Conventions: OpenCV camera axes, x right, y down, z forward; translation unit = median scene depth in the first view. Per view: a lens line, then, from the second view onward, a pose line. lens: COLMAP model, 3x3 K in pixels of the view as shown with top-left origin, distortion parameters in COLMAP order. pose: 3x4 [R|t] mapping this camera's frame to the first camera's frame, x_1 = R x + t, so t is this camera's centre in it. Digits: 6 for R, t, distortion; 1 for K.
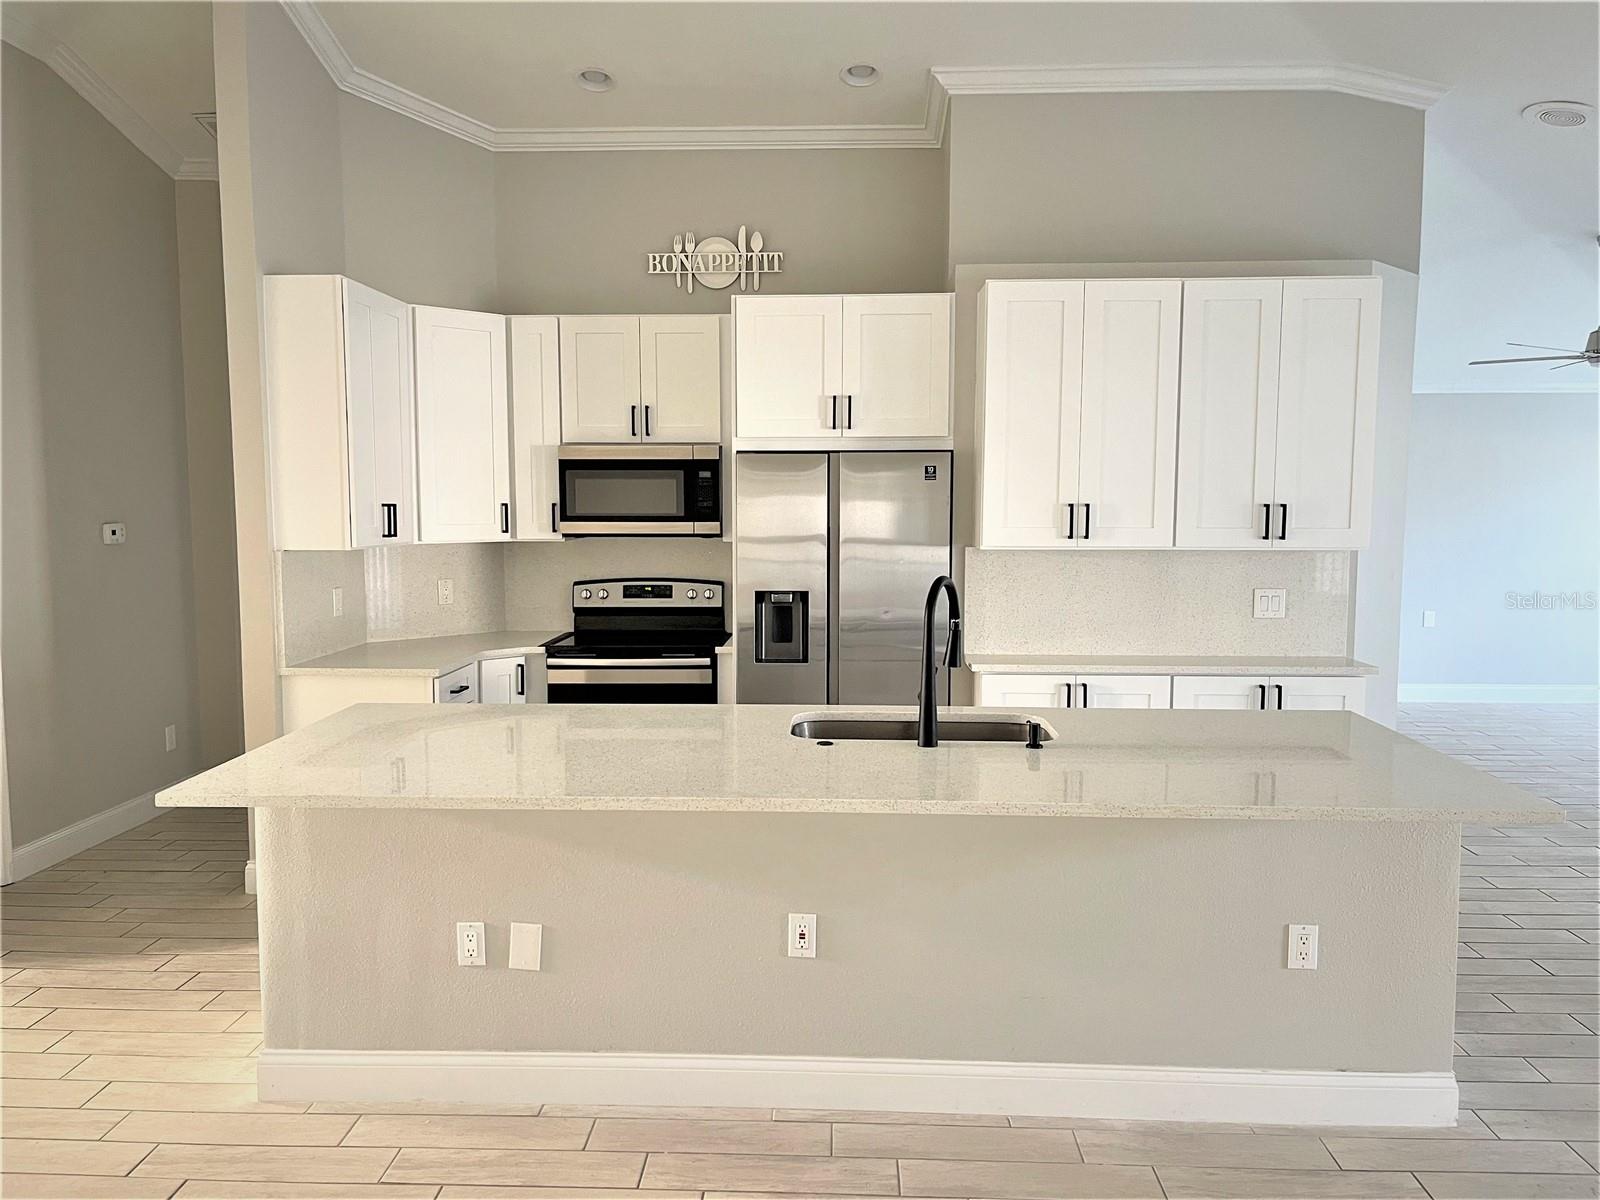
lens RADIAL K [[1201.2, 0, 800.0], [0, 1201.2, 600.0], [0, 0, 1]] dist [0.024457, -0.002958]
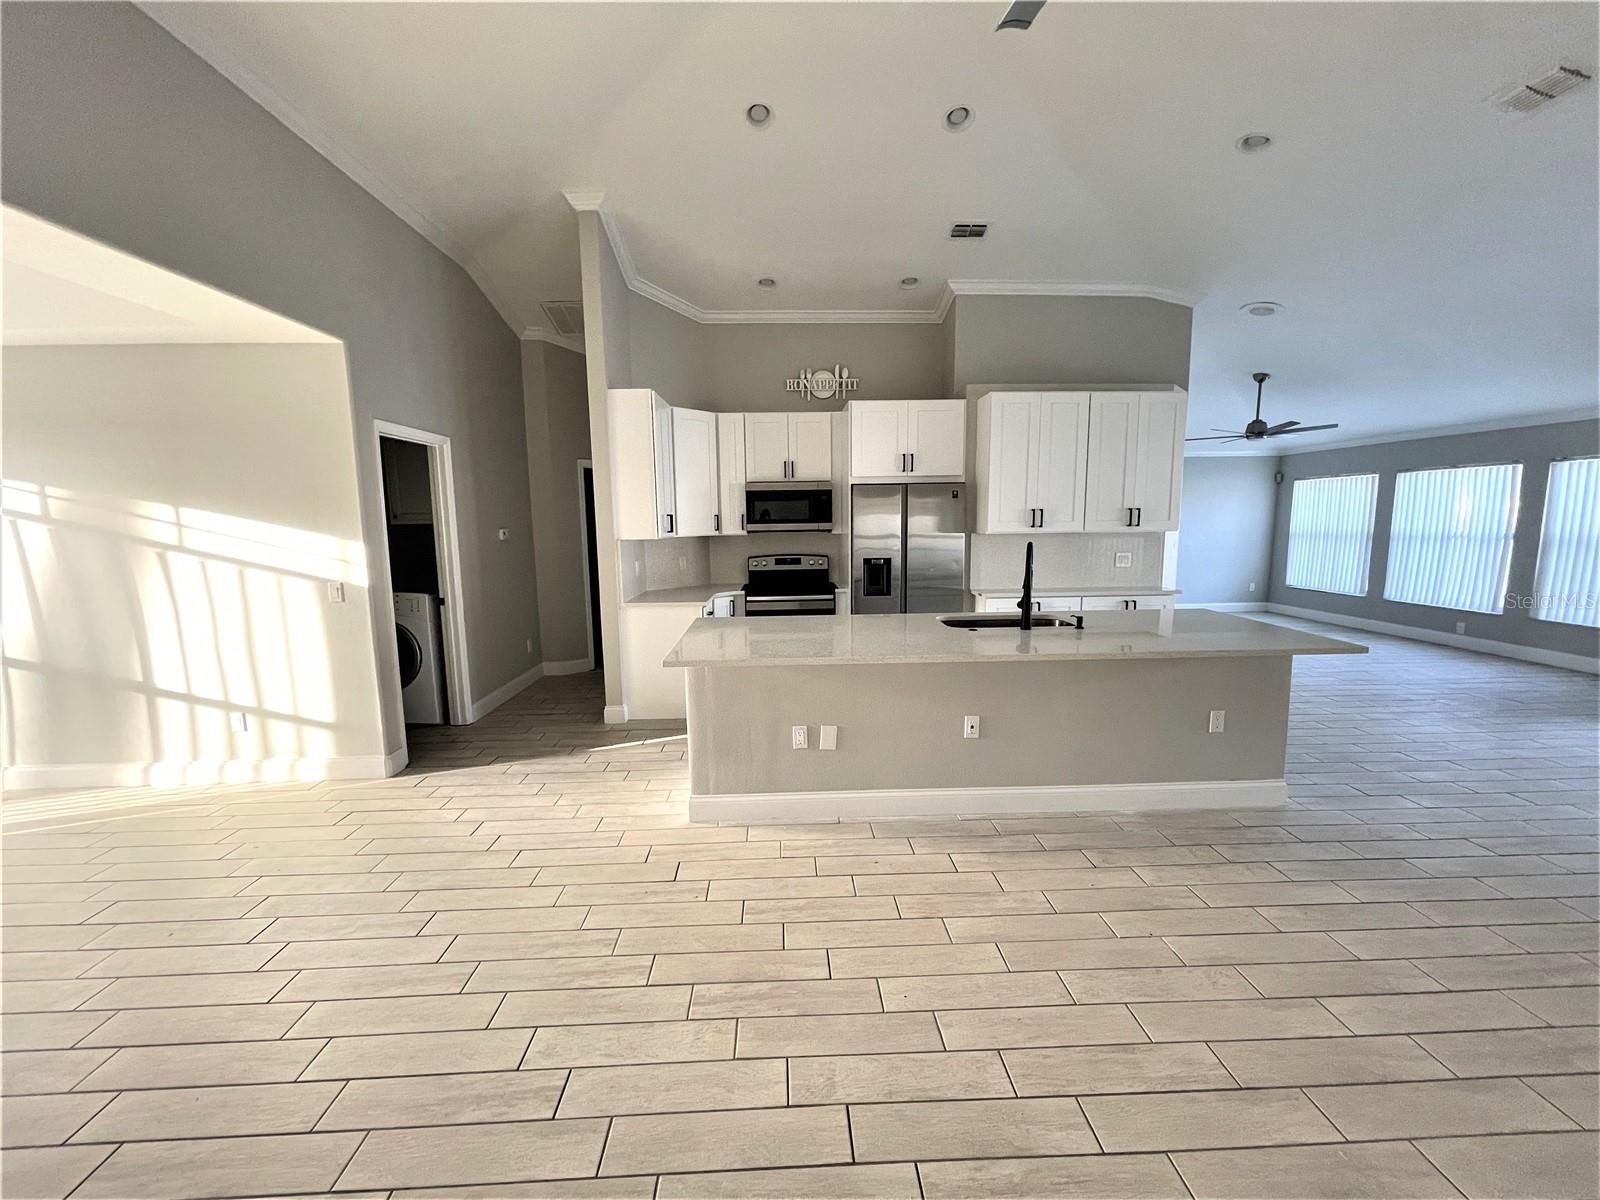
lens RADIAL K [[635.7, 0, 804.4], [0, 635.7, 604.8], [0, 0, 1]] dist [-0.005894, -0.000030]
pose [[0.997078, -0.022888, 0.072883, -0.195511], [0.019474, 0.998695, 0.047215, 0.016069], [-0.073868, -0.045657, 0.996222, 0.002966]]
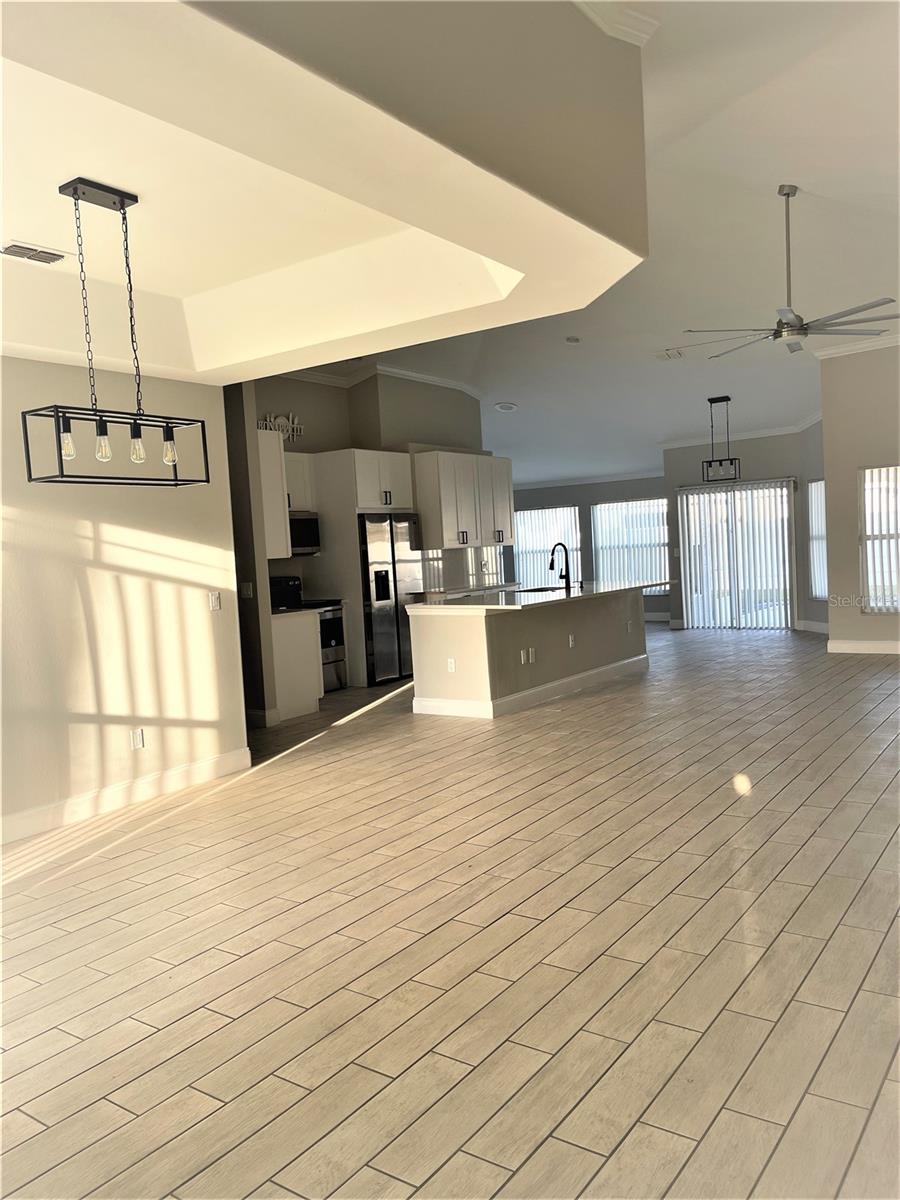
lens RADIAL K [[900.9, 0, 450.0], [0, 900.9, 600.0], [0, 0, 1]] dist [0.024457, -0.002958]
pose [[0.543626, -0.077526, 0.835739, -1.386347], [0.132070, 0.991222, 0.006041, 0.055321], [-0.828871, 0.107092, 0.549093, -0.099387]]
